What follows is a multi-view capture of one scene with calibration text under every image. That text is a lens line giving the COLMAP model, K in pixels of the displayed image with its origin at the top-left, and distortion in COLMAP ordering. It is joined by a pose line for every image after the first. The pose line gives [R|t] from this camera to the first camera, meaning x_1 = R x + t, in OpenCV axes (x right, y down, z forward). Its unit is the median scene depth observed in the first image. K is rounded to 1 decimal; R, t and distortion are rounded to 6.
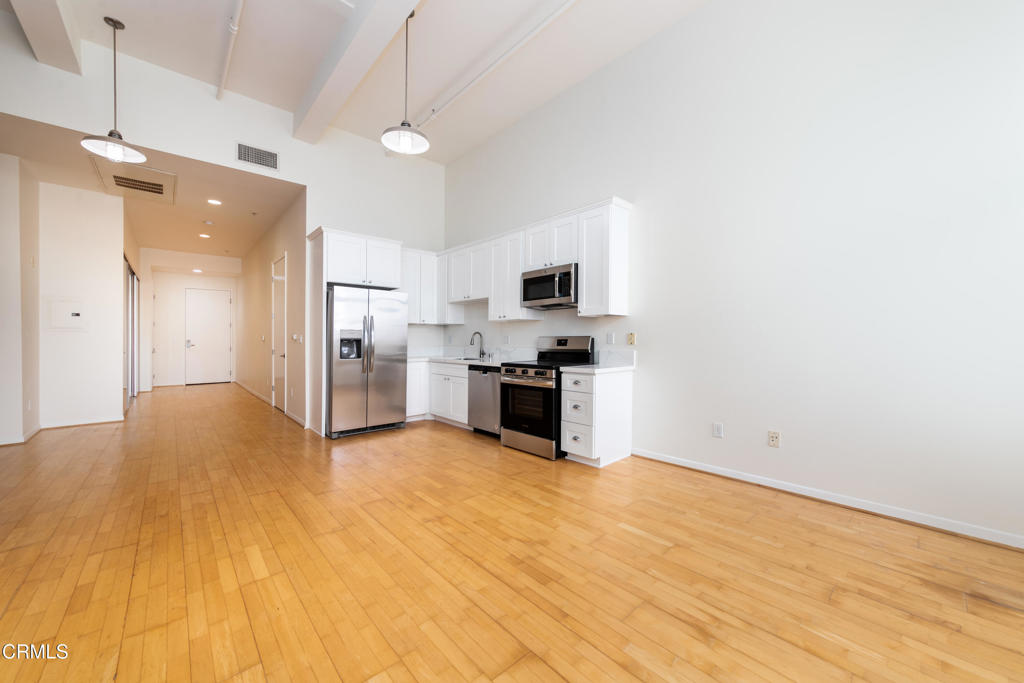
lens RADIAL K [[382.8, 0, 515.2], [0, 382.8, 338.7], [0, 0, 1]] dist [0.002017, 0.000138]
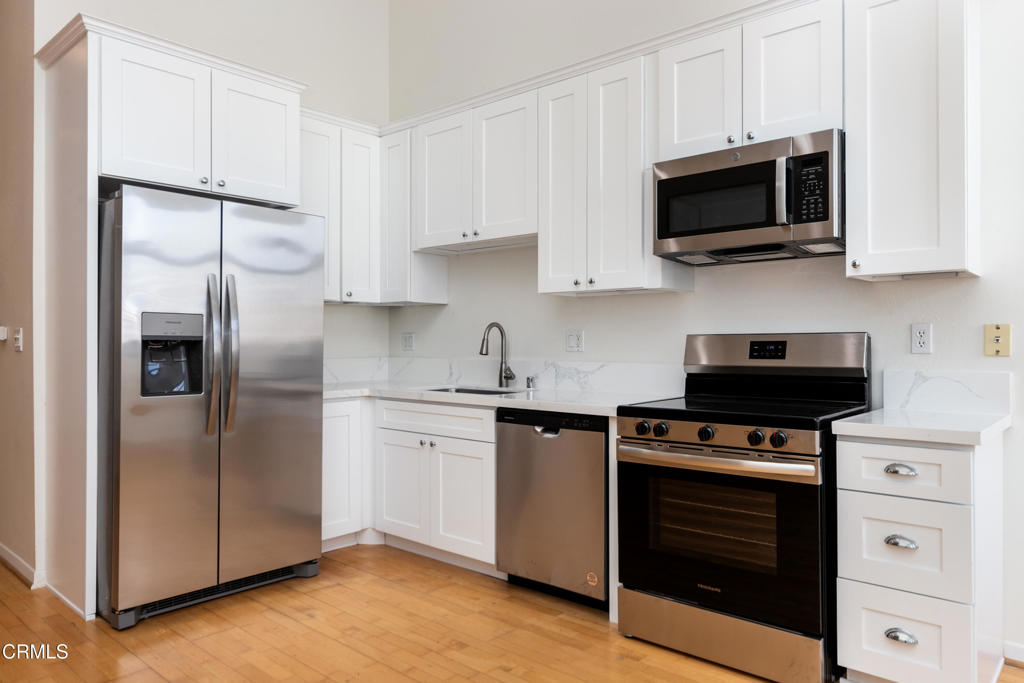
lens RADIAL K [[694.8, 0, 514.0], [0, 694.8, 344.9], [0, 0, 1]] dist [0.002548, 0.000879]
pose [[0.993903, 0.001391, 0.110253, -0.190653], [-0.002117, 0.999977, 0.006462, 0.001081], [-0.110242, -0.006656, 0.993883, 0.334832]]
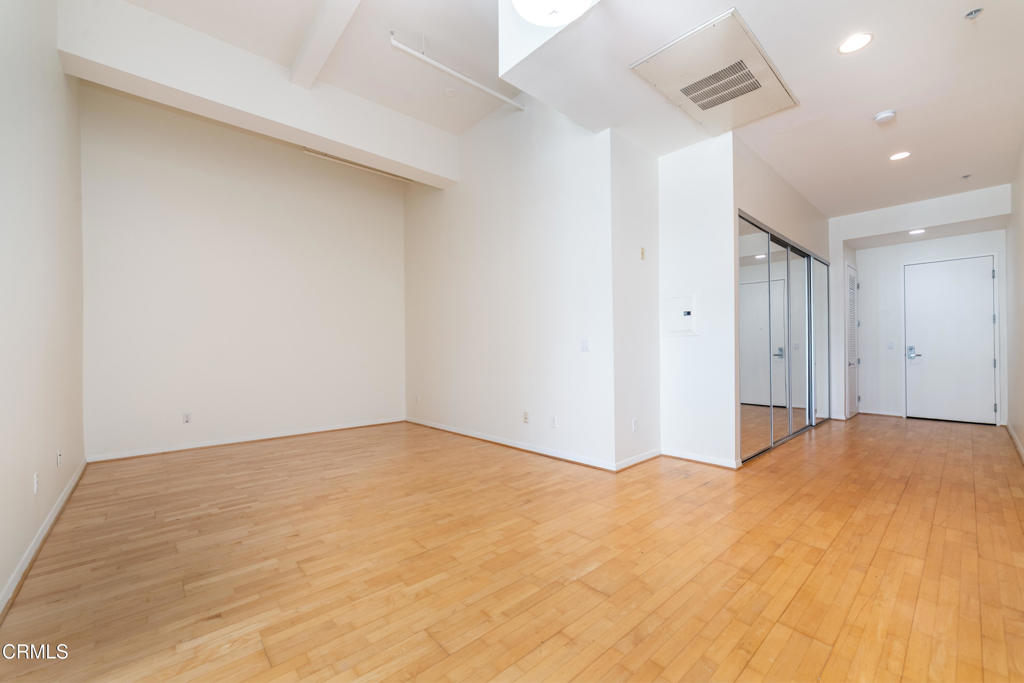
lens RADIAL K [[410.9, 0, 513.7], [0, 410.9, 345.6], [0, 0, 1]] dist [0.002859, 0.000793]
pose [[0.001418, -0.009203, -0.999957, -0.368554], [0.006588, 0.999936, -0.009194, 0.006598], [0.999977, -0.006574, 0.001478, 0.730343]]
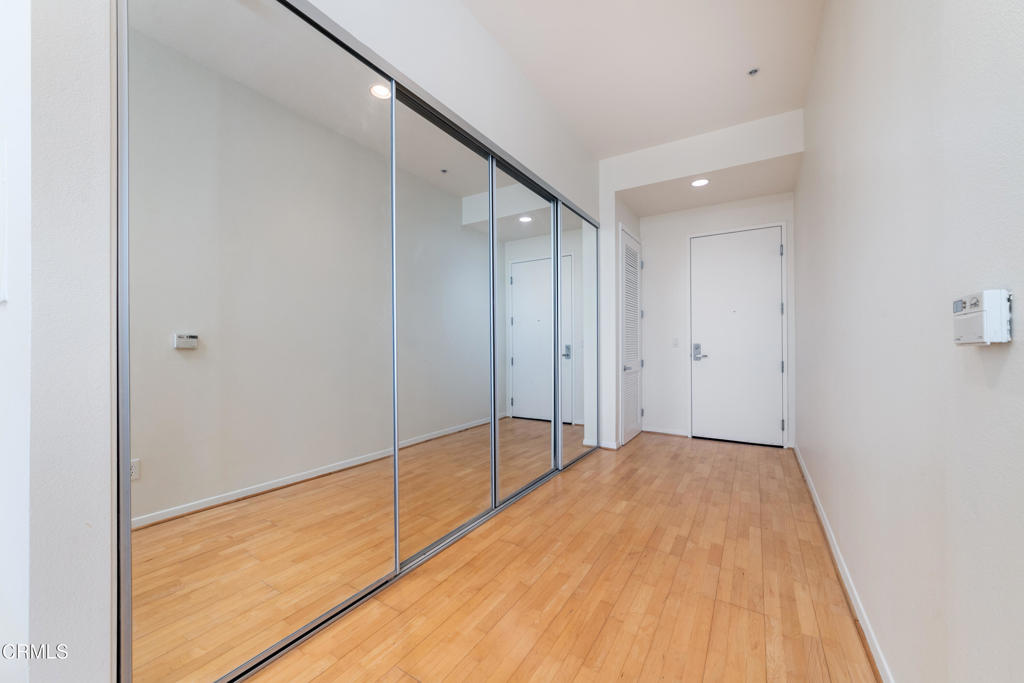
lens RADIAL K [[390.0, 0, 512.0], [0, 390.0, 341.5], [0, 0, 1]] dist [-0.001101, -0.000088]
pose [[0.271187, -0.011021, -0.962464, -0.931354], [0.002587, 0.999939, -0.010721, 0.007855], [0.962523, 0.000418, 0.271199, 1.355913]]
